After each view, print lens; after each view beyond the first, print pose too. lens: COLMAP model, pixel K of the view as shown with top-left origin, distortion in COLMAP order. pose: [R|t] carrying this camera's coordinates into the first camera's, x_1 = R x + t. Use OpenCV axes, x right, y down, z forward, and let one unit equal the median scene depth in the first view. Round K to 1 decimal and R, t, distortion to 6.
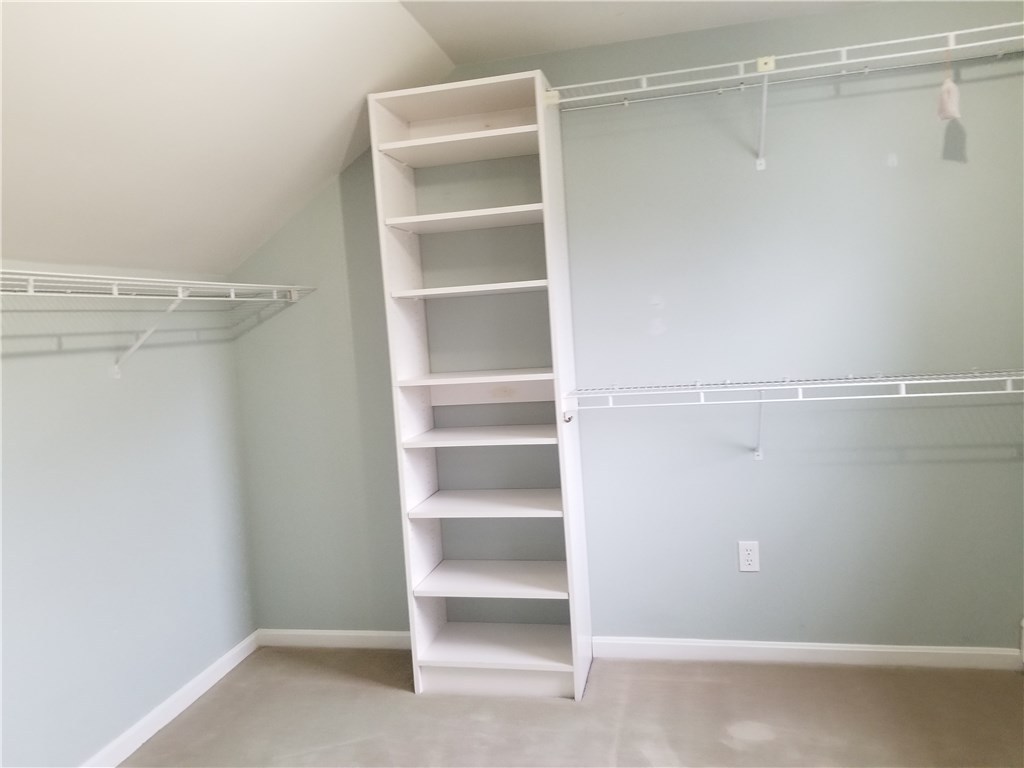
lens RADIAL K [[791.7, 0, 508.8], [0, 791.7, 375.8], [0, 0, 1]] dist [0.080865, -0.120113]
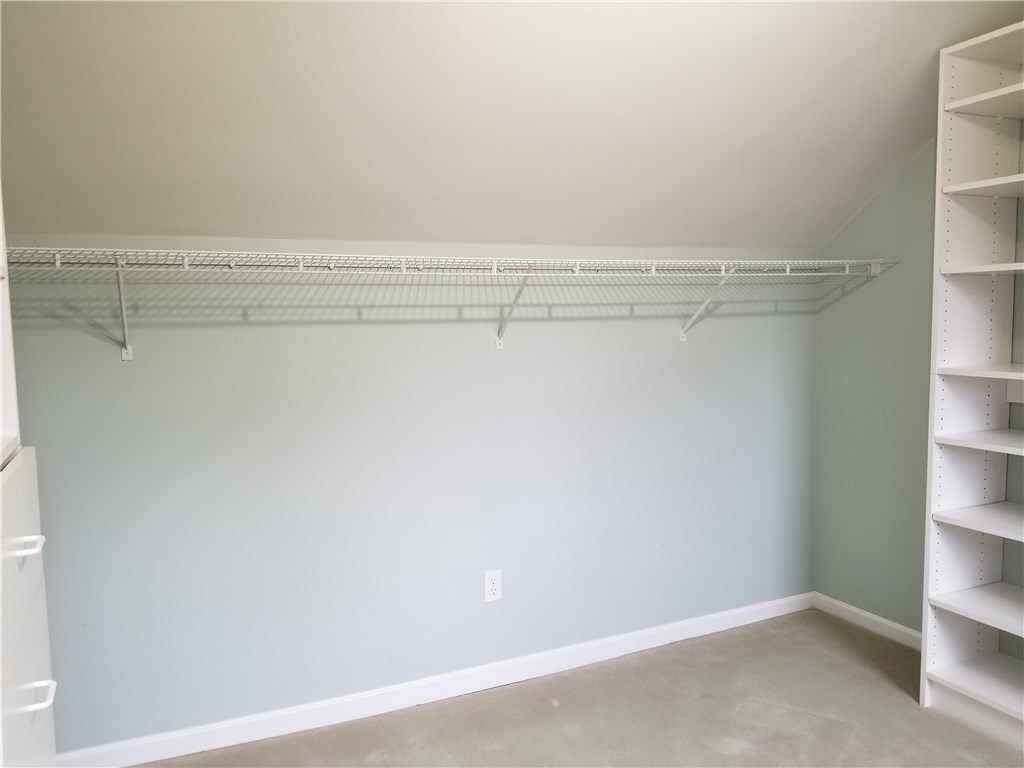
lens RADIAL K [[791.7, 0, 510.3], [0, 791.7, 388.2], [0, 0, 1]] dist [0.080865, -0.120113]
pose [[0.626415, 0.124024, -0.769560, 0.239625], [-0.074702, 0.992269, 0.099109, -0.022395], [0.775902, -0.004596, 0.630837, 0.043340]]
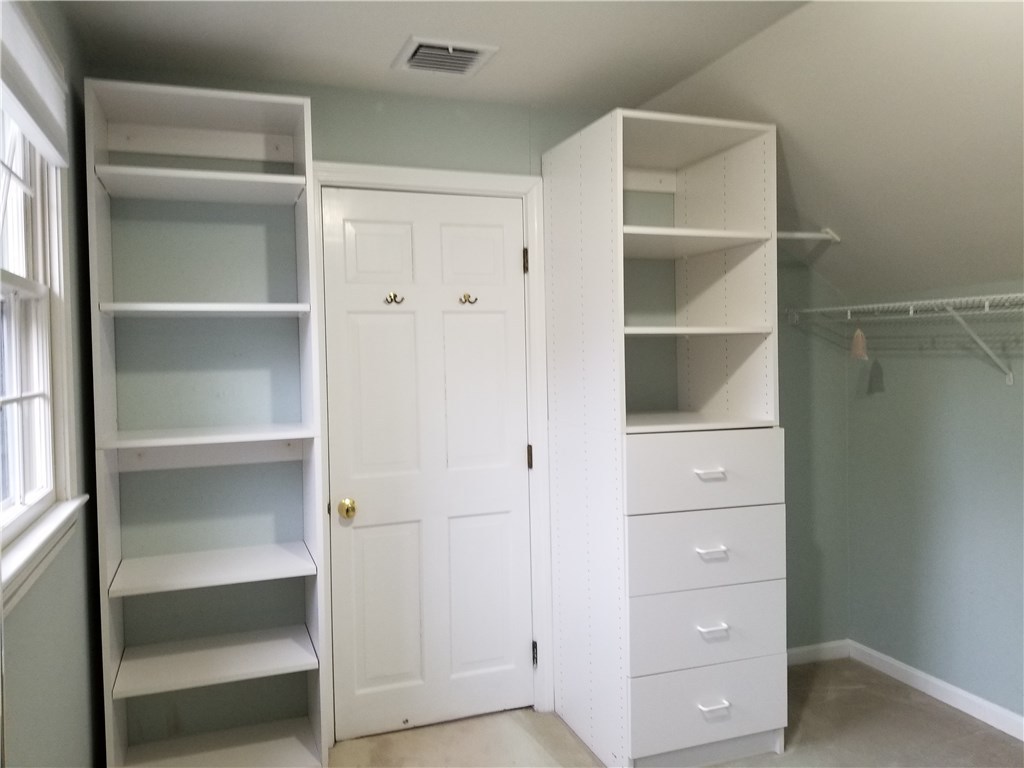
lens RADIAL K [[791.7, 0, 511.4], [0, 791.7, 381.8], [0, 0, 1]] dist [0.080865, -0.120113]
pose [[-0.825408, 0.091729, -0.557035, 0.565030], [0.029519, 0.992374, 0.119677, -0.137936], [0.563765, 0.082339, -0.821821, 1.424685]]
